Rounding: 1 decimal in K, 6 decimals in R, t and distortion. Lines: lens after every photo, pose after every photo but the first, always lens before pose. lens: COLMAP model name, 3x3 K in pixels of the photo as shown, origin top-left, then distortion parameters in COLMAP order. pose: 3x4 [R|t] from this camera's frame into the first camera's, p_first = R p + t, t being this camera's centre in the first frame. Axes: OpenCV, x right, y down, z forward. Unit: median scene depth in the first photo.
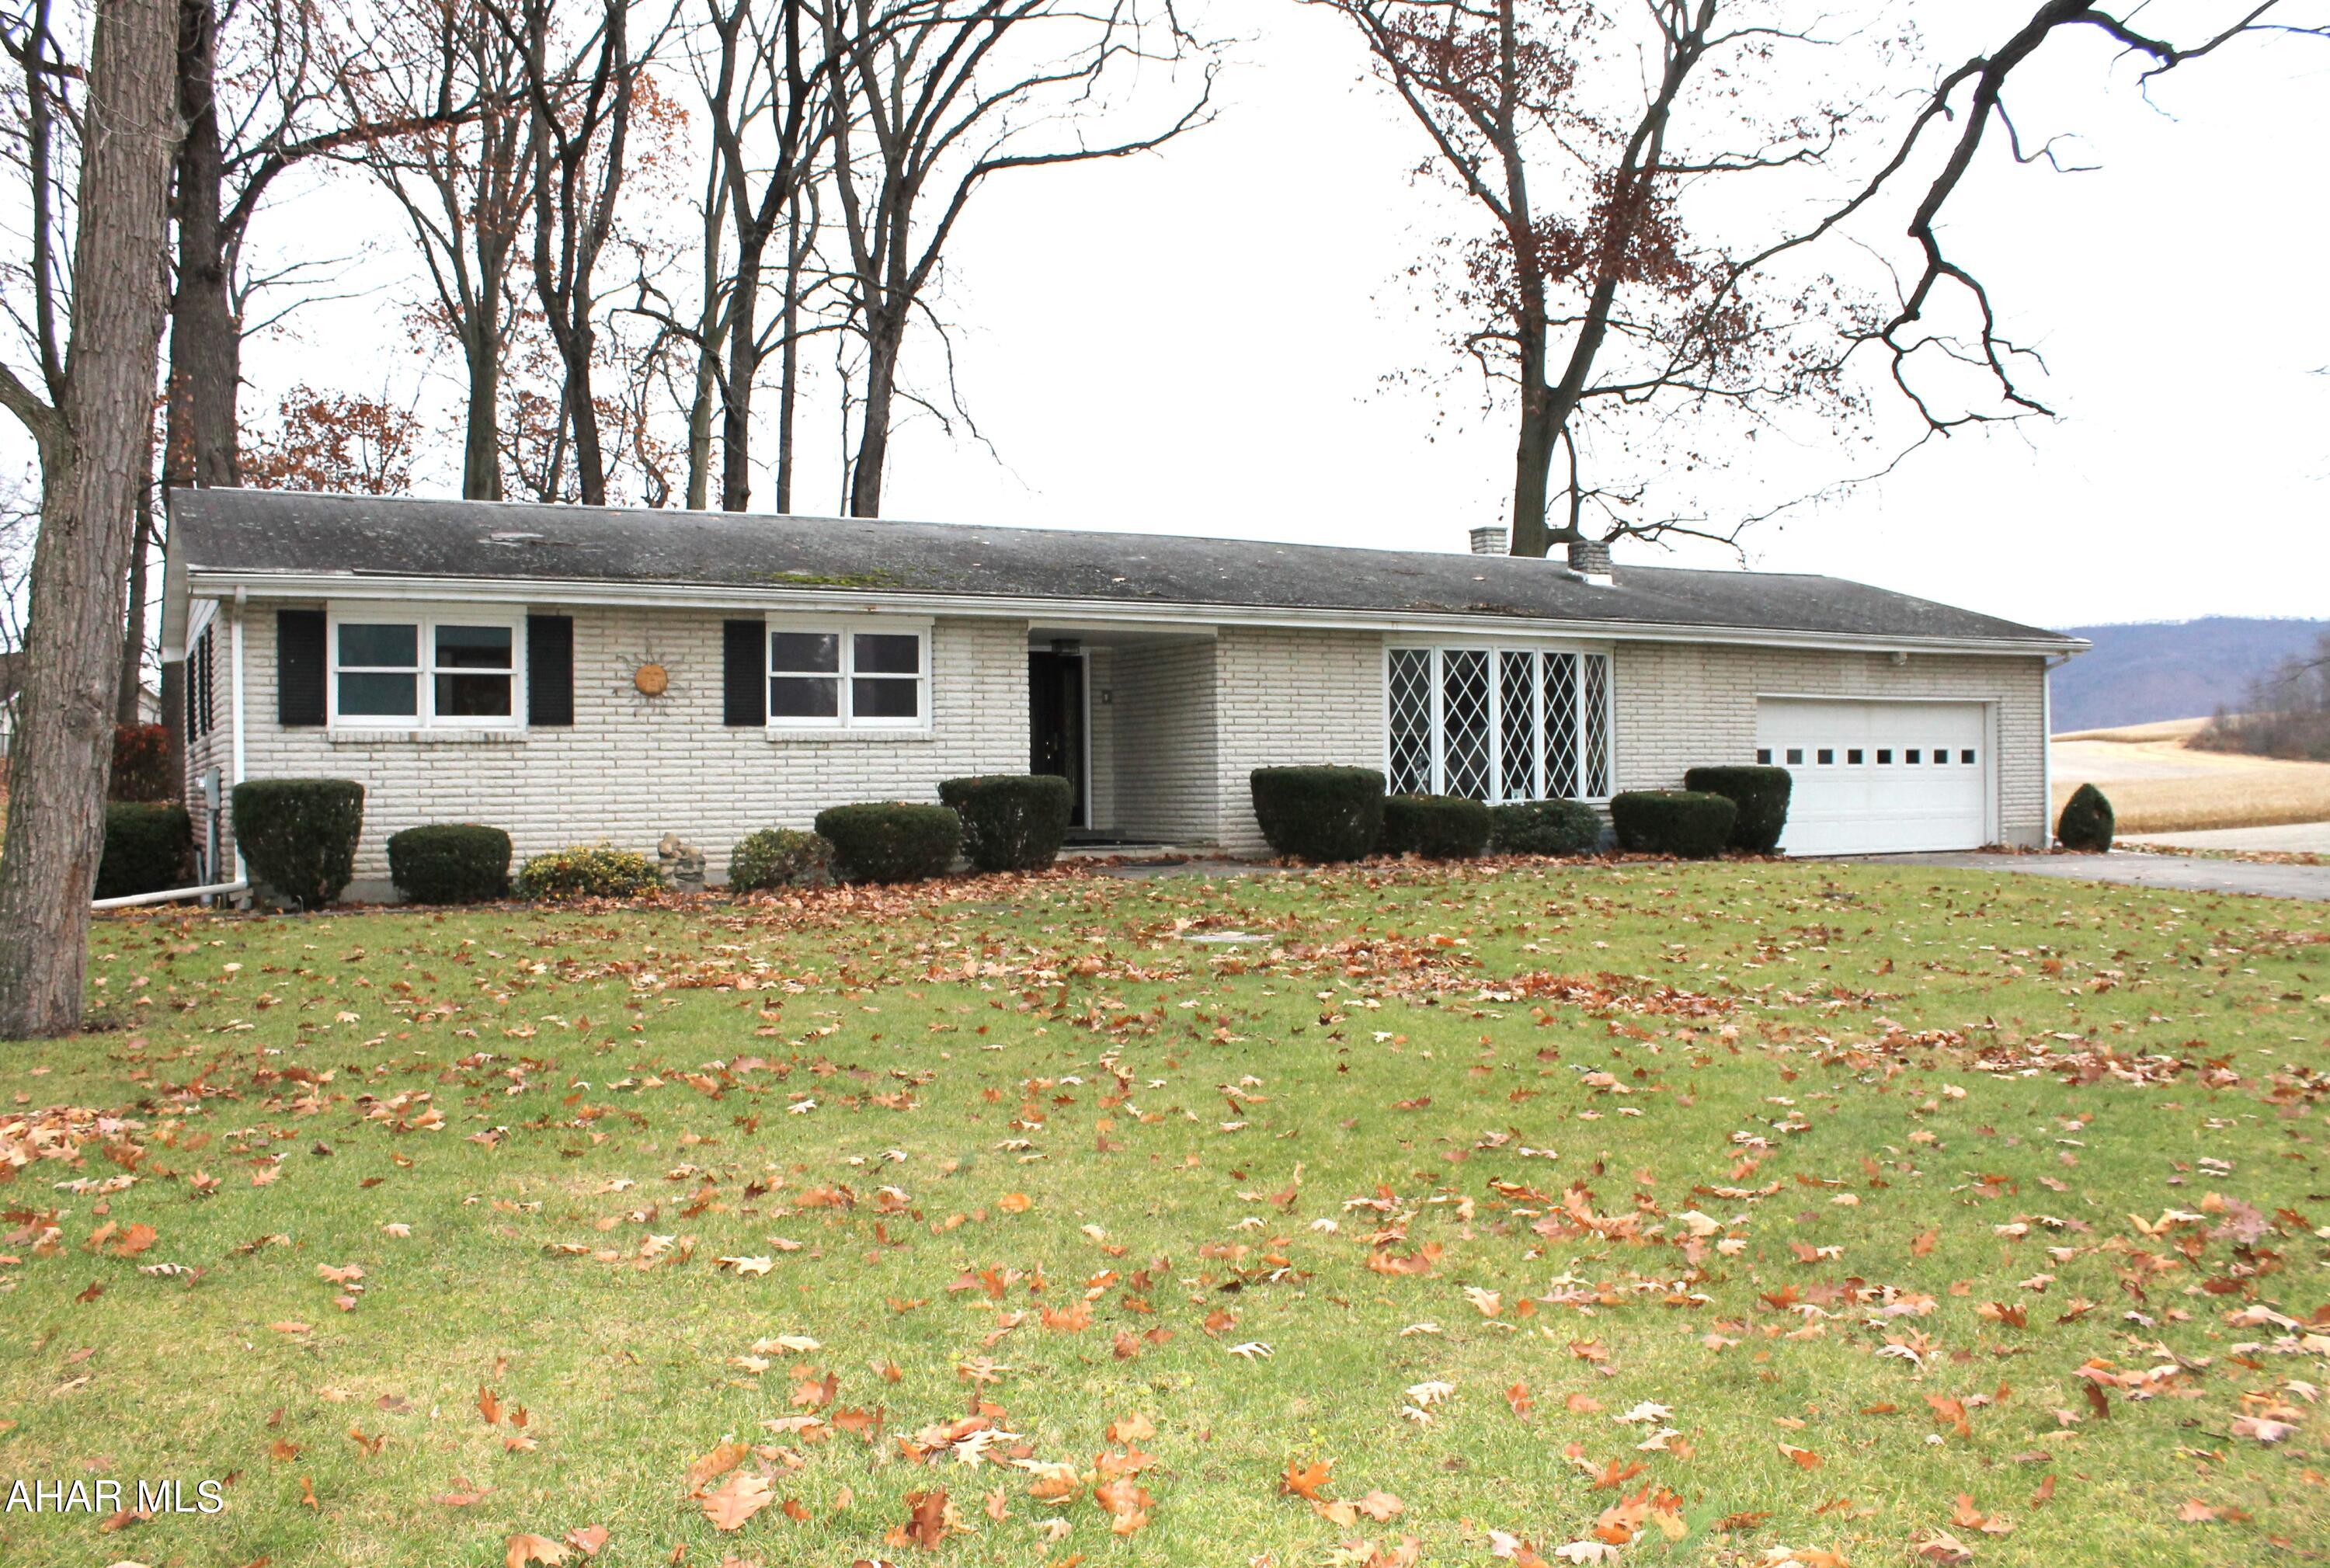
lens RADIAL K [[1978.9, 0, 1165.0], [0, 1978.9, 784.0], [0, 0, 1]] dist [-0.150881, 0.115253]
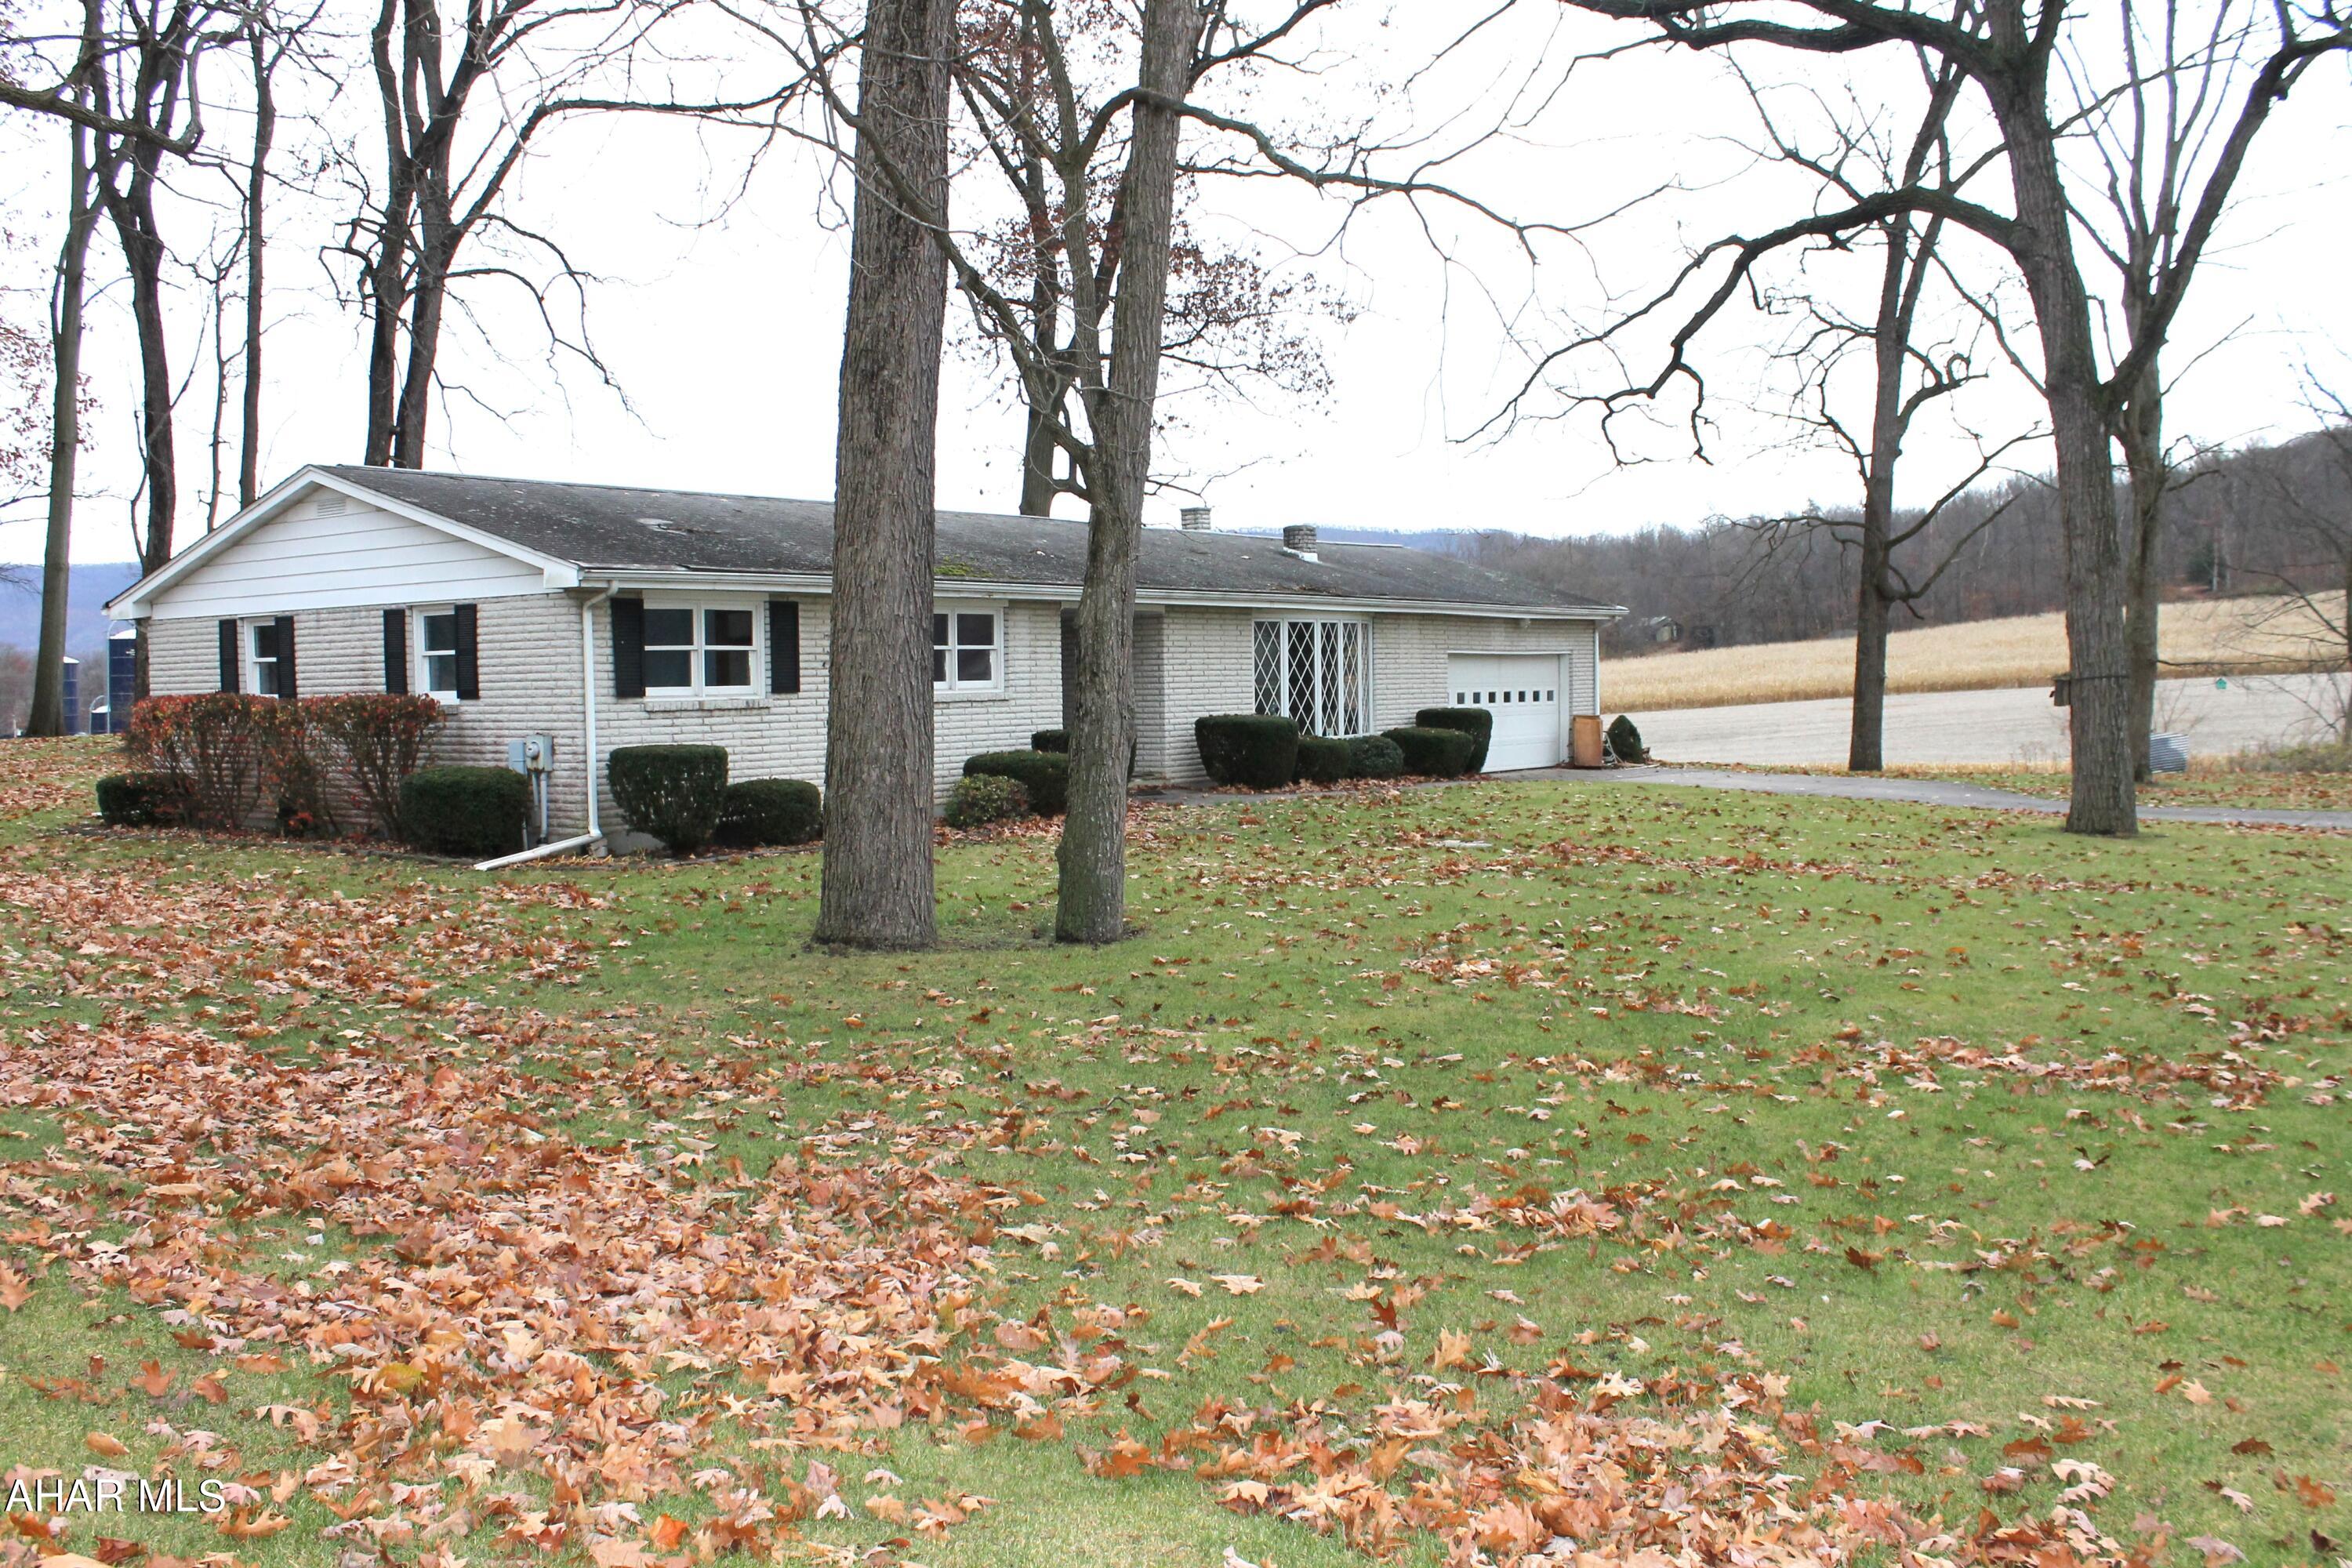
lens RADIAL K [[2077.6, 0, 1176.0], [0, 2077.6, 784.0], [0, 0, 1]] dist [-0.157478, 0.160369]
pose [[0.904741, -0.023296, 0.425325, -0.528663], [0.003197, 0.998847, 0.047908, -0.028424], [-0.425951, -0.041984, 0.903772, -0.209272]]
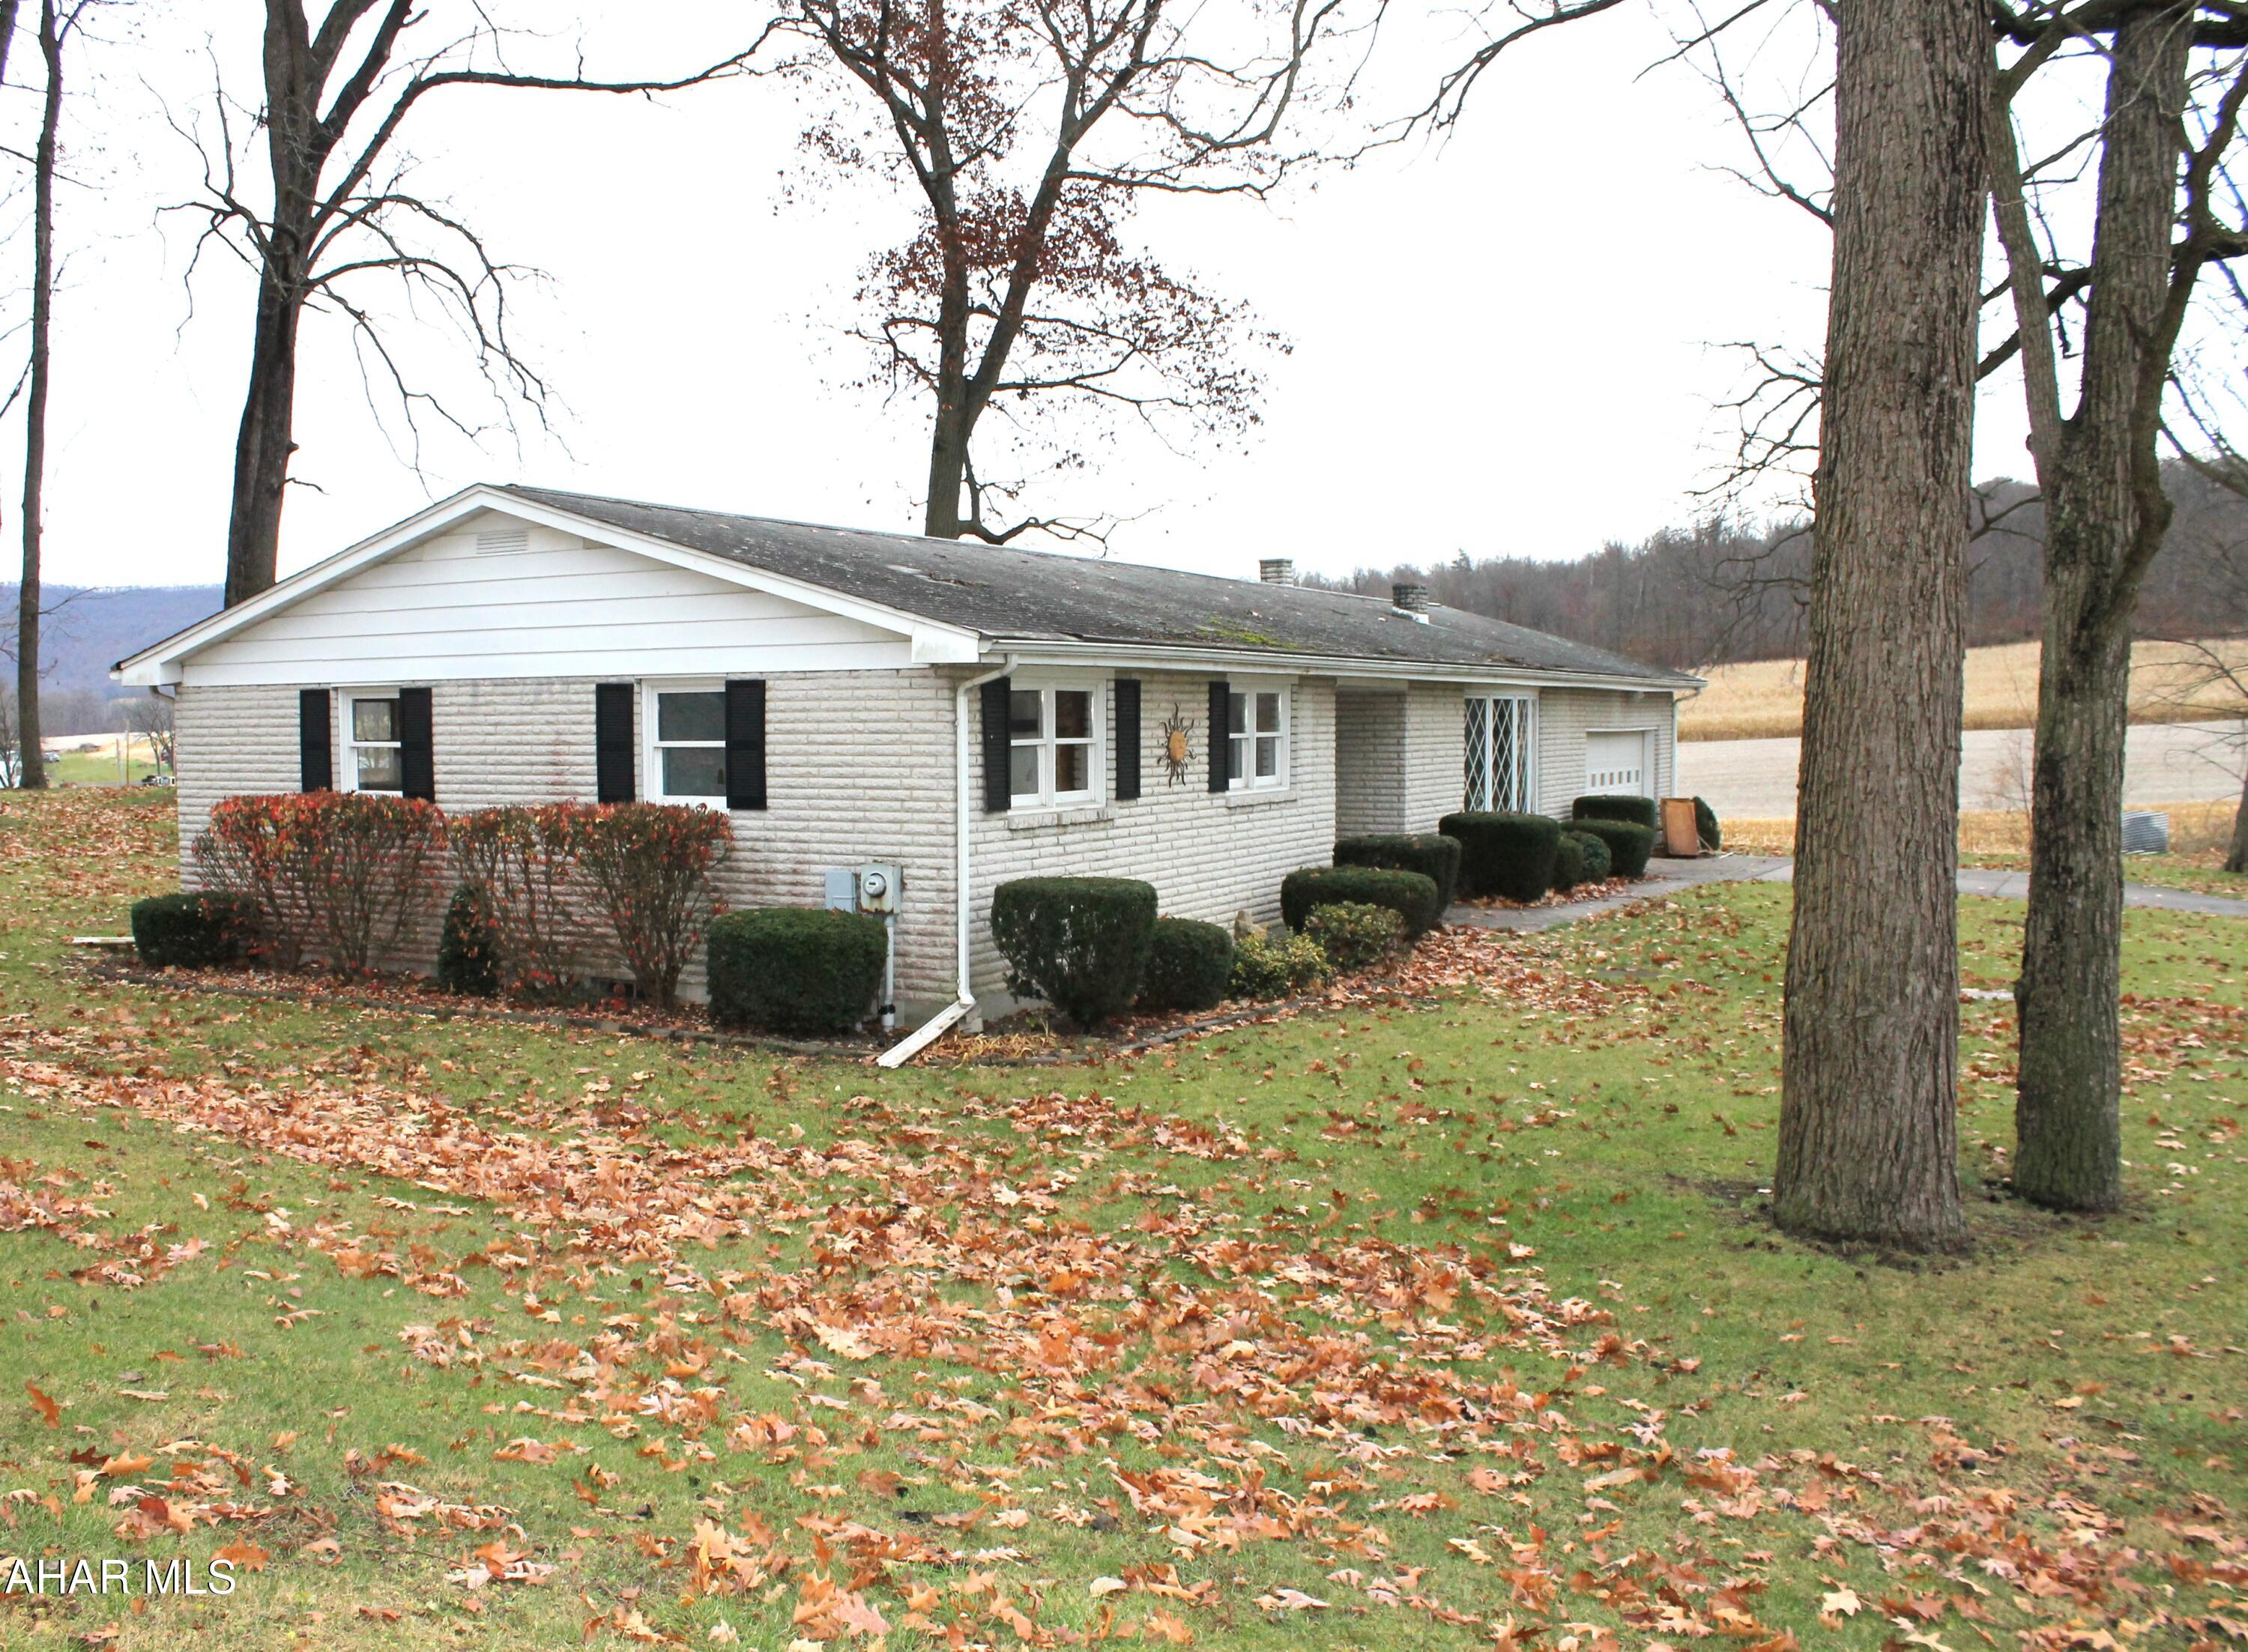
lens RADIAL K [[2075.3, 0, 1005.7], [0, 2075.3, 826.5], [0, 0, 1]] dist [-0.127427, 0.002930]
pose [[0.857150, -0.020606, 0.514655, -0.716394], [-0.005208, 0.998802, 0.048663, -0.053483], [-0.515041, -0.044392, 0.856015, 0.160774]]
